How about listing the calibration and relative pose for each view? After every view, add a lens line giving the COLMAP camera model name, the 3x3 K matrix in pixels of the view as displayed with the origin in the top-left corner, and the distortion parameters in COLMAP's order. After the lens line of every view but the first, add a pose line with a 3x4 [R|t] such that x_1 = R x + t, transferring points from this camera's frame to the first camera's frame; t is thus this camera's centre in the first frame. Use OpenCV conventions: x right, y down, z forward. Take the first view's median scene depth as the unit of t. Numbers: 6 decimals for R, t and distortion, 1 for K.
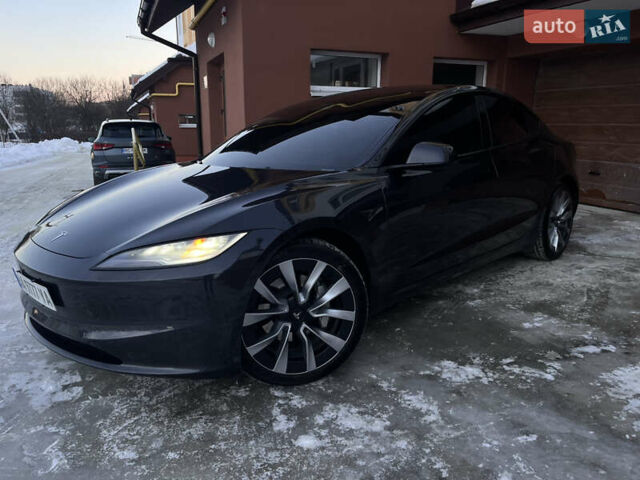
lens RADIAL K [[483.8, 0, 320.0], [0, 483.8, 240.0], [0, 0, 1]] dist [0.072189, -0.096031]
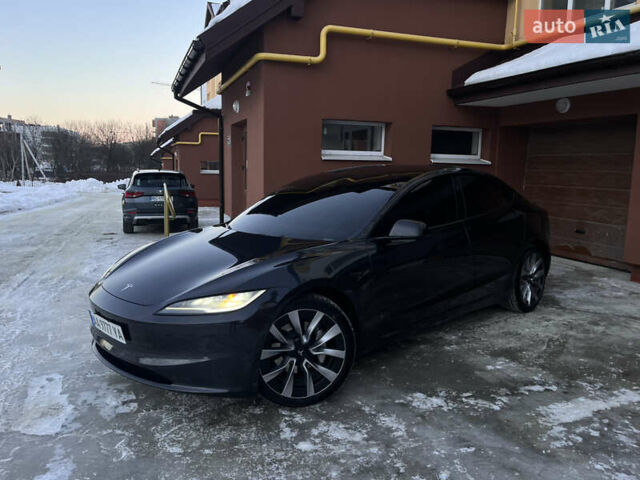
lens RADIAL K [[483.8, 0, 320.0], [0, 483.8, 240.0], [0, 0, 1]] dist [0.072189, -0.096031]
pose [[0.999375, 0.023501, -0.026395, 0.031040], [-0.025612, 0.996245, -0.082709, -0.040263], [0.024352, 0.083333, 0.996224, -0.328448]]
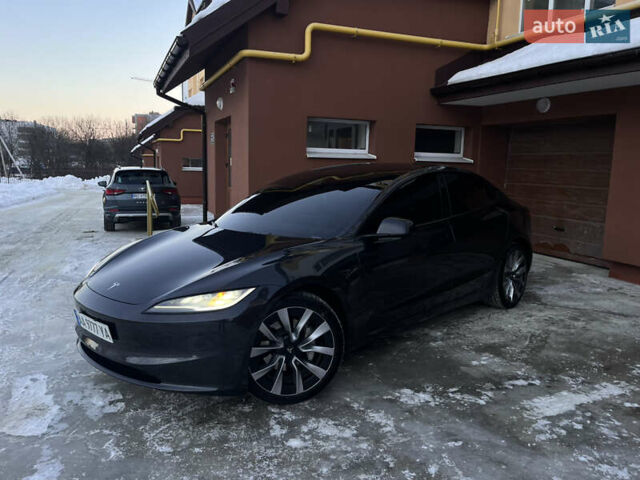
lens RADIAL K [[483.8, 0, 320.0], [0, 483.8, 240.0], [0, 0, 1]] dist [0.072189, -0.096031]
pose [[0.999709, 0.022110, 0.009654, 0.014552], [-0.021282, 0.996663, -0.078797, -0.039826], [-0.011364, 0.078569, 0.996844, -0.332980]]
